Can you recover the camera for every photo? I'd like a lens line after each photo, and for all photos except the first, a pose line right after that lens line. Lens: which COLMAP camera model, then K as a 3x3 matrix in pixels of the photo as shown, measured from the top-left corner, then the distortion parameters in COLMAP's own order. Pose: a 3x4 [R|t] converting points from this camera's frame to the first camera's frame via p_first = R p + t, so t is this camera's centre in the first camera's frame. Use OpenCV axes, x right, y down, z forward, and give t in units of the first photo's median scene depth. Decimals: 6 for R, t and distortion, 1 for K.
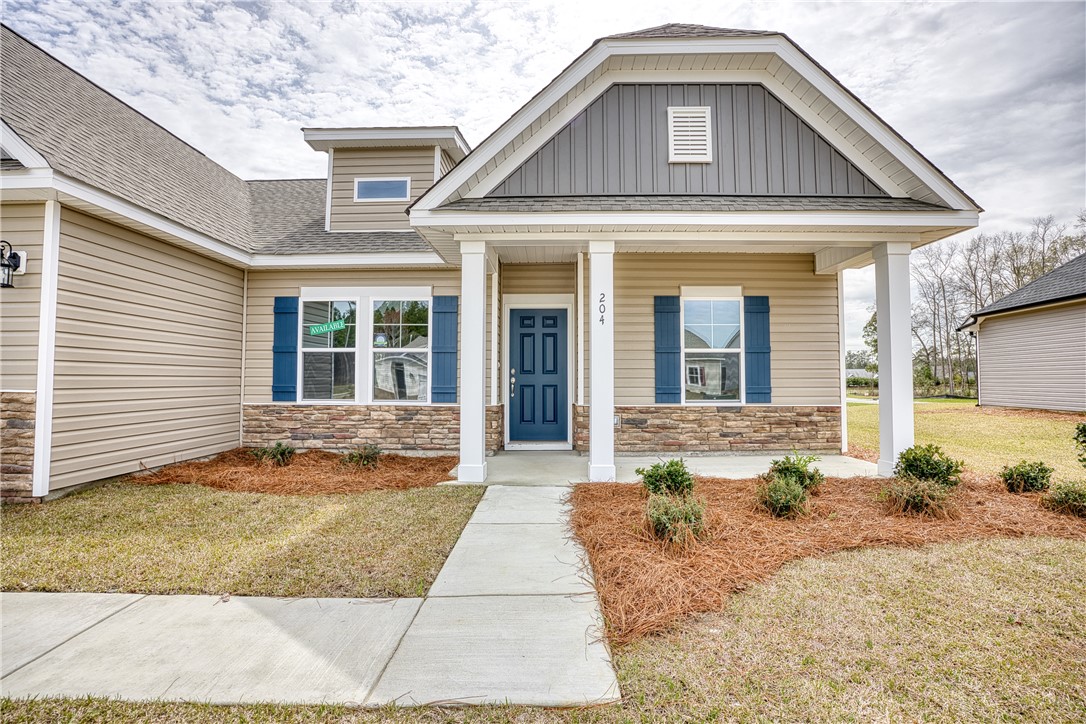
lens RADIAL K [[513.2, 0, 543.1], [0, 513.2, 358.7], [0, 0, 1]] dist [-0.058463, 0.015191]
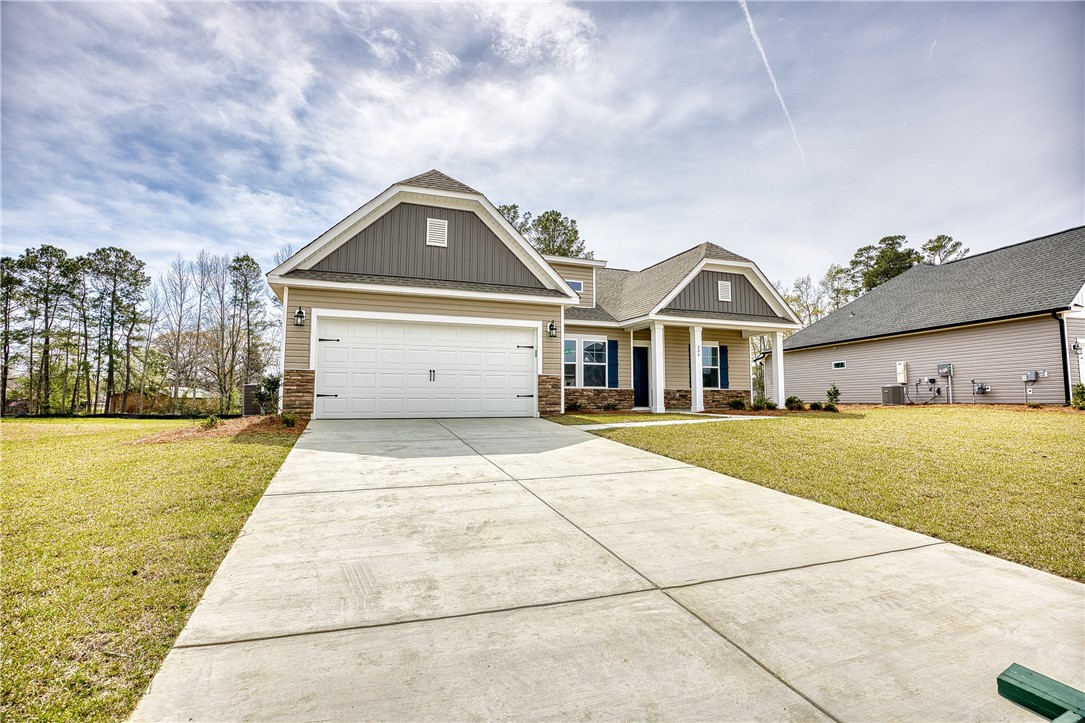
lens RADIAL K [[512.7, 0, 542.6], [0, 512.7, 358.2], [0, 0, 1]] dist [-0.058463, 0.015191]
pose [[0.927420, 0.030277, 0.372793, -1.344365], [-0.014644, 0.998893, -0.044696, 0.062523], [-0.373734, 0.035993, 0.926837, -0.991860]]
